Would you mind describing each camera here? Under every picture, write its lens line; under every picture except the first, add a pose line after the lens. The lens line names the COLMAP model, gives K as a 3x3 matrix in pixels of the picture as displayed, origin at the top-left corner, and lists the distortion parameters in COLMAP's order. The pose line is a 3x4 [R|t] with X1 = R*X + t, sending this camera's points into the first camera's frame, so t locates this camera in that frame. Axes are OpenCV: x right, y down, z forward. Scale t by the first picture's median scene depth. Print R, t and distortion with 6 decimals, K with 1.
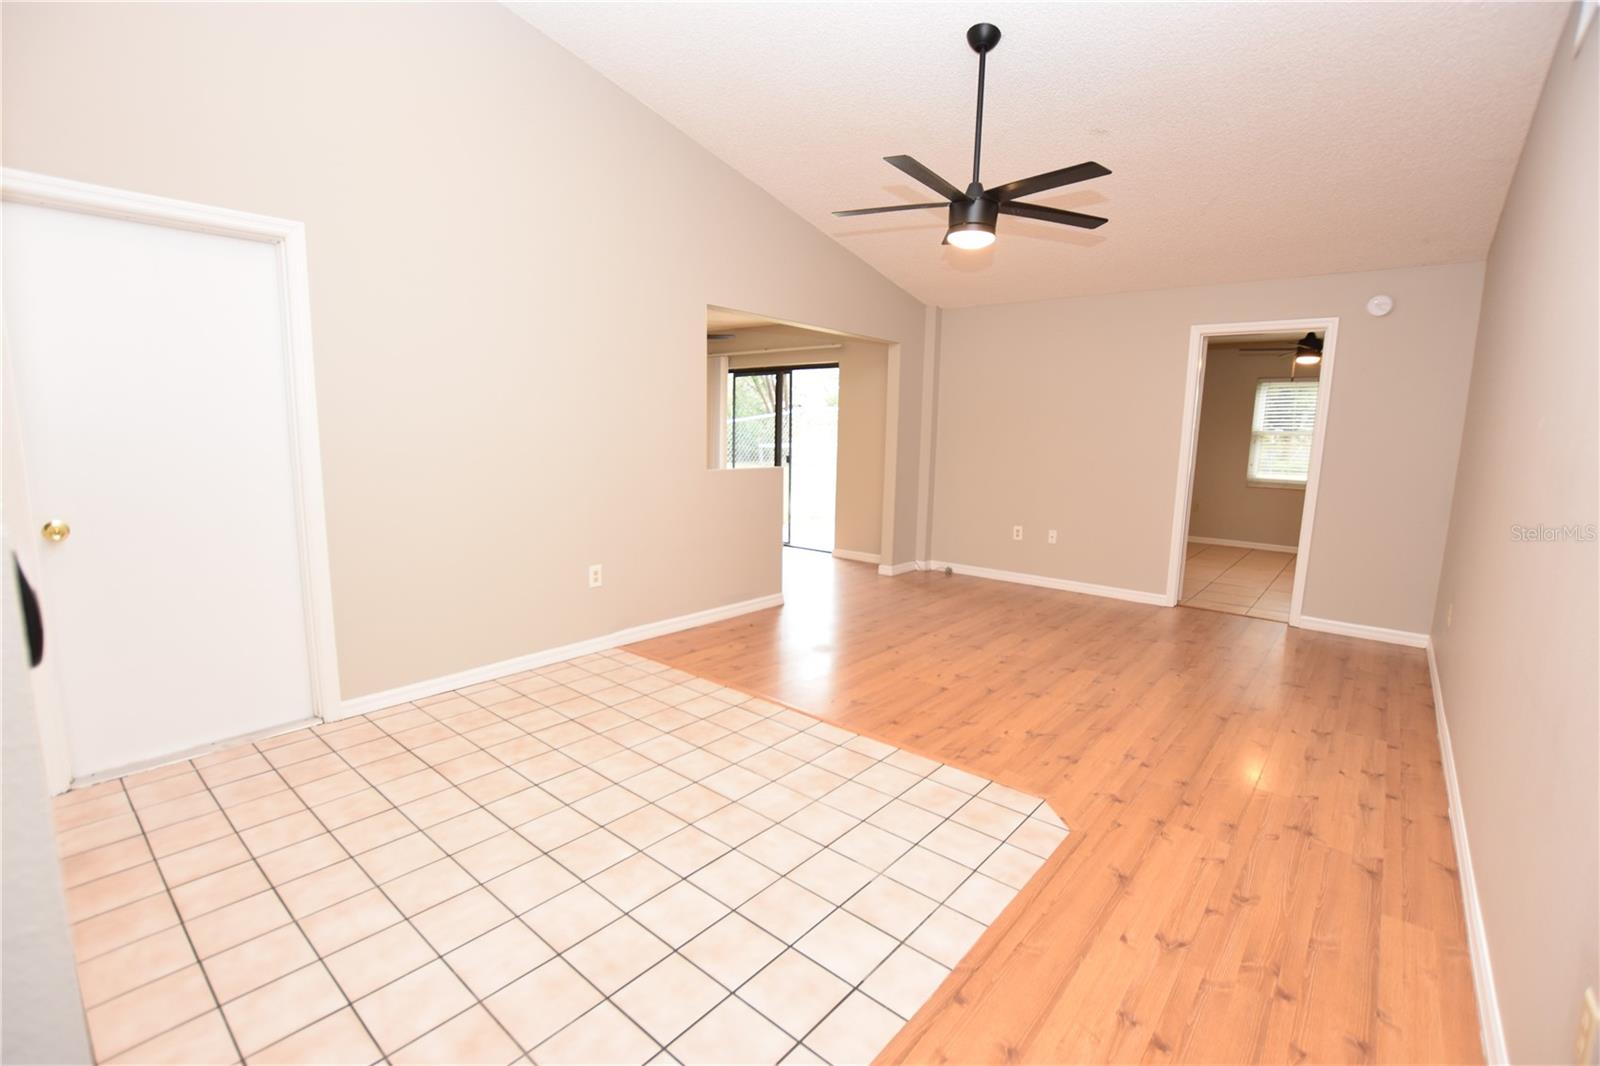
lens RADIAL K [[707.9, 0, 759.7], [0, 707.9, 534.1], [0, 0, 1]] dist [-0.025038, 0.000031]
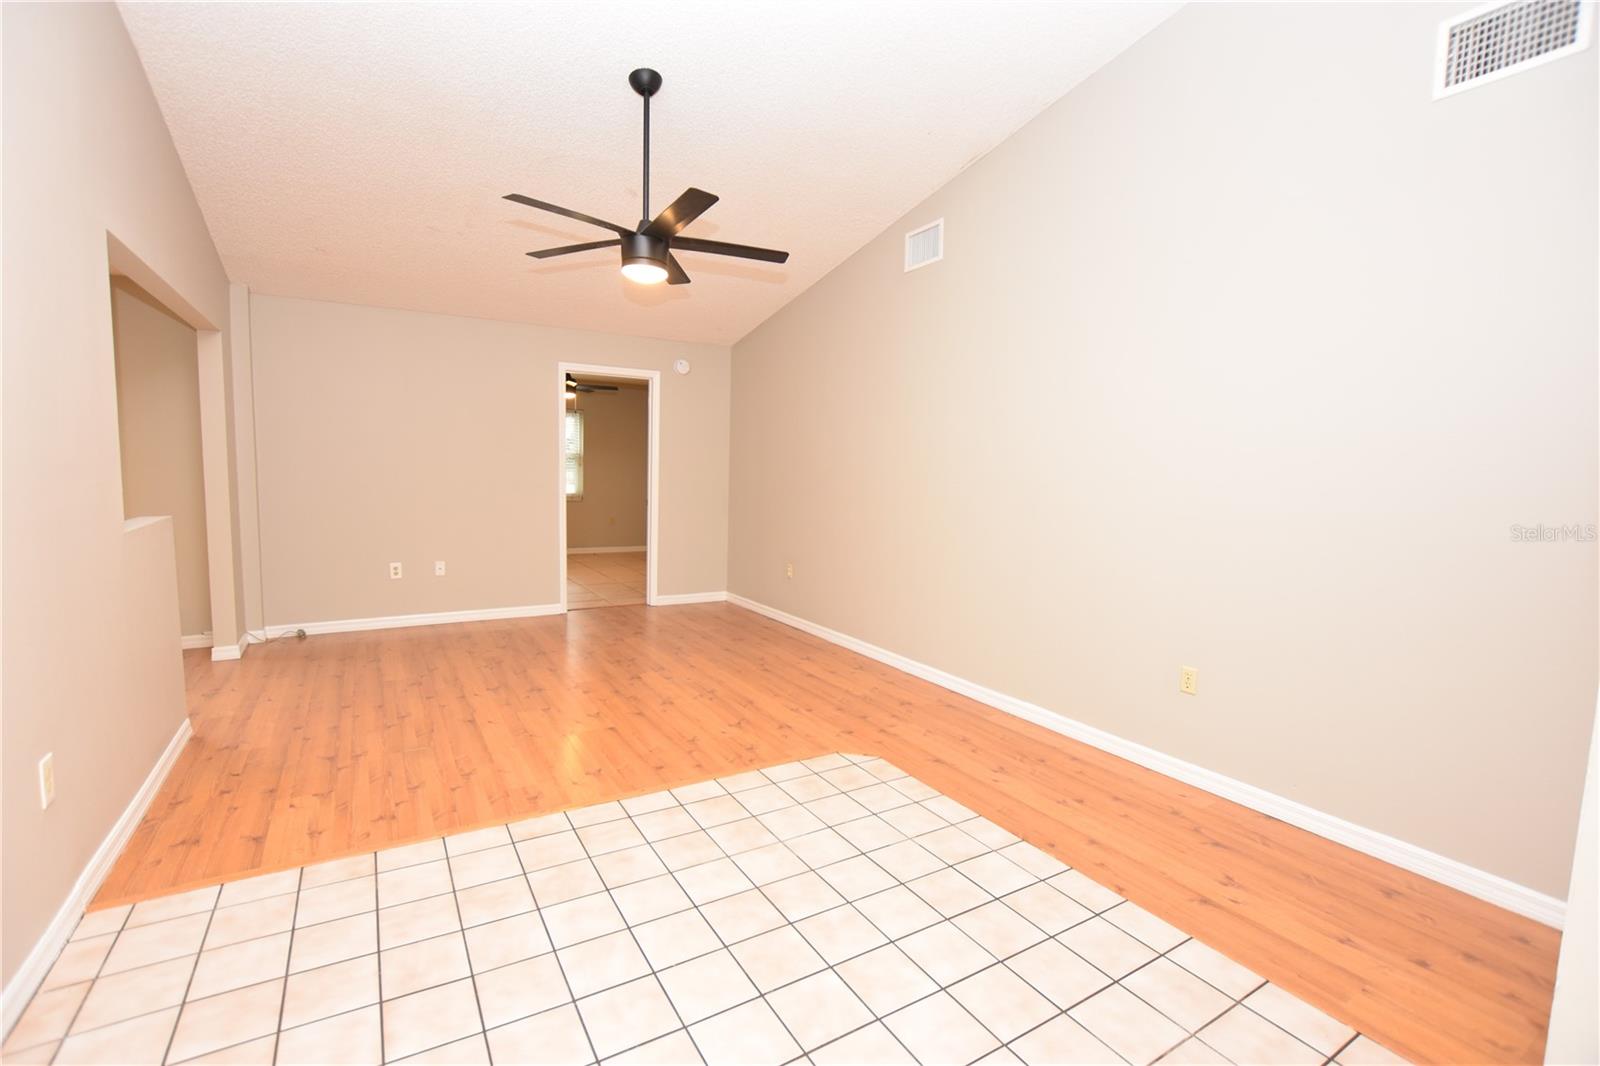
lens RADIAL K [[727.0, 0, 800.0], [0, 727.0, 533.0], [0, 0, 1]] dist [-0.028281, 0.000579]
pose [[0.290981, -0.100891, 0.951394, -0.624028], [0.123542, 0.990061, 0.067206, -0.085847], [-0.948719, 0.097982, 0.300553, 0.471698]]
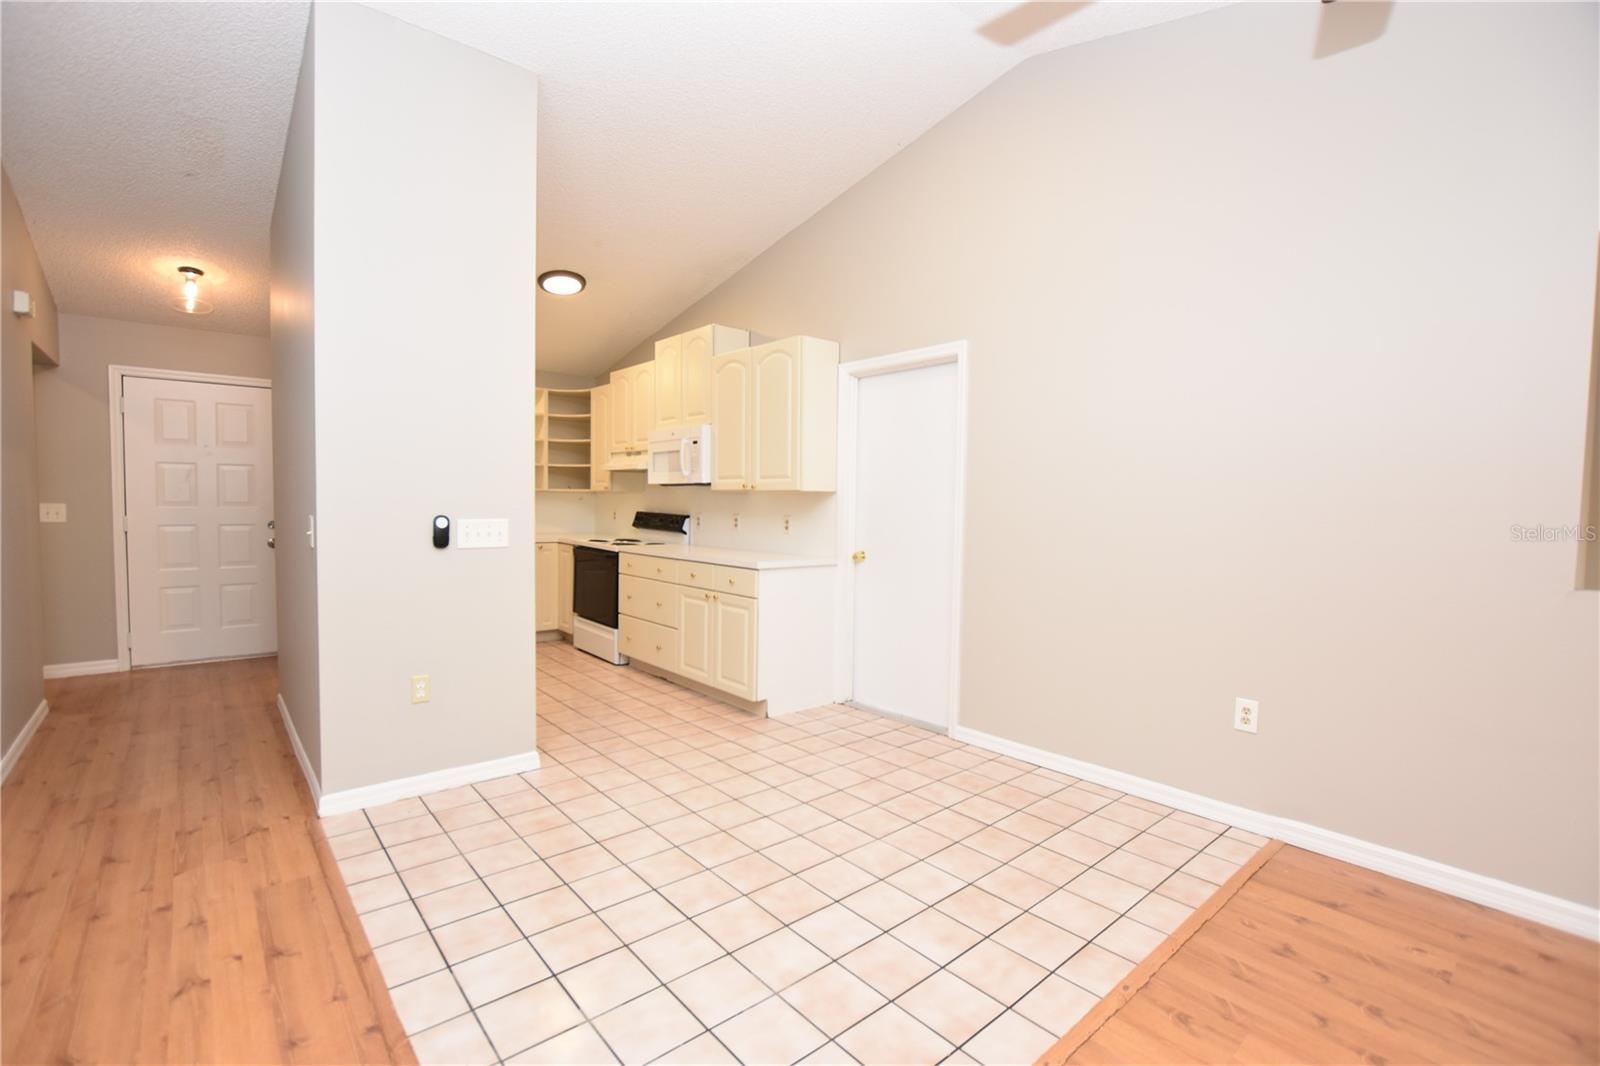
lens RADIAL K [[727.0, 0, 800.0], [0, 727.0, 533.0], [0, 0, 1]] dist [-0.028281, 0.000579]
pose [[-0.129245, 0.026961, -0.991246, 0.609017], [-0.163666, 0.985340, 0.048140, -0.091951], [0.978013, 0.168456, -0.122938, 0.782217]]
